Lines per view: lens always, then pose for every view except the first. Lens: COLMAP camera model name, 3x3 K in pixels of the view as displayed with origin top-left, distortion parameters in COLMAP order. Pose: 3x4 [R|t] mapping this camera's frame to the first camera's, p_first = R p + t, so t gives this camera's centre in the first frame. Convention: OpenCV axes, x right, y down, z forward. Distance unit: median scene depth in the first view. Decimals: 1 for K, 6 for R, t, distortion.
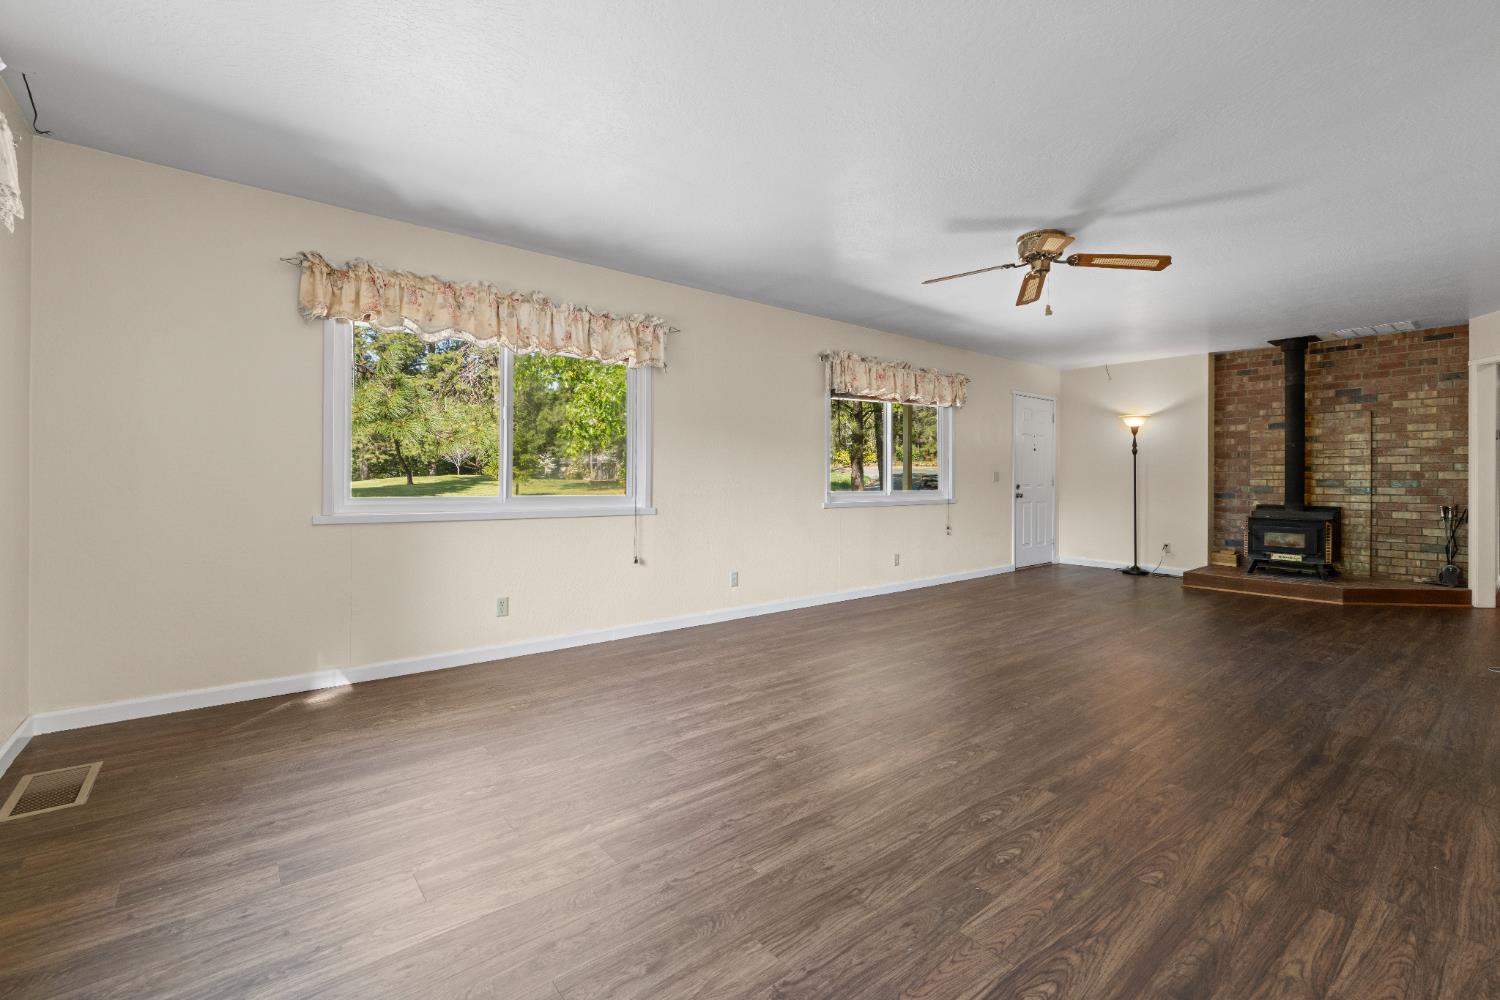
lens RADIAL K [[646.8, 0, 766.4], [0, 646.8, 479.3], [0, 0, 1]] dist [0.000557, -0.001121]
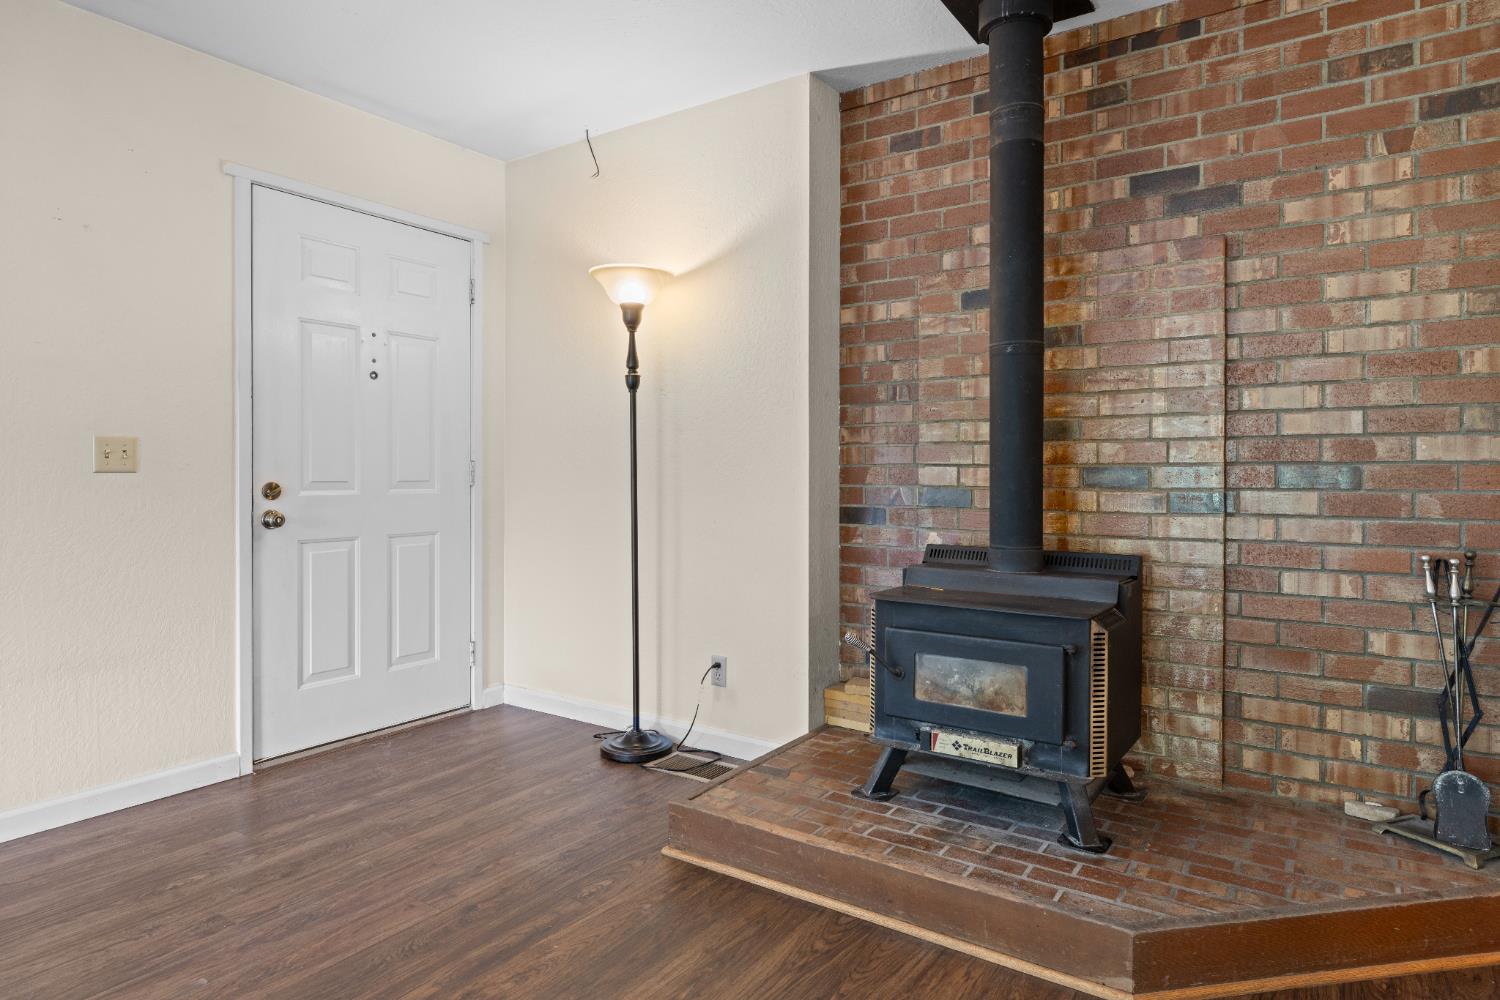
lens RADIAL K [[868.2, 0, 786.7], [0, 868.2, 478.0], [0, 0, 1]] dist [0.001556, -0.000583]
pose [[0.953911, -0.003985, 0.300065, 0.606458], [0.002151, 0.999977, 0.006443, 0.003504], [-0.300083, -0.005501, 0.953897, 0.661175]]
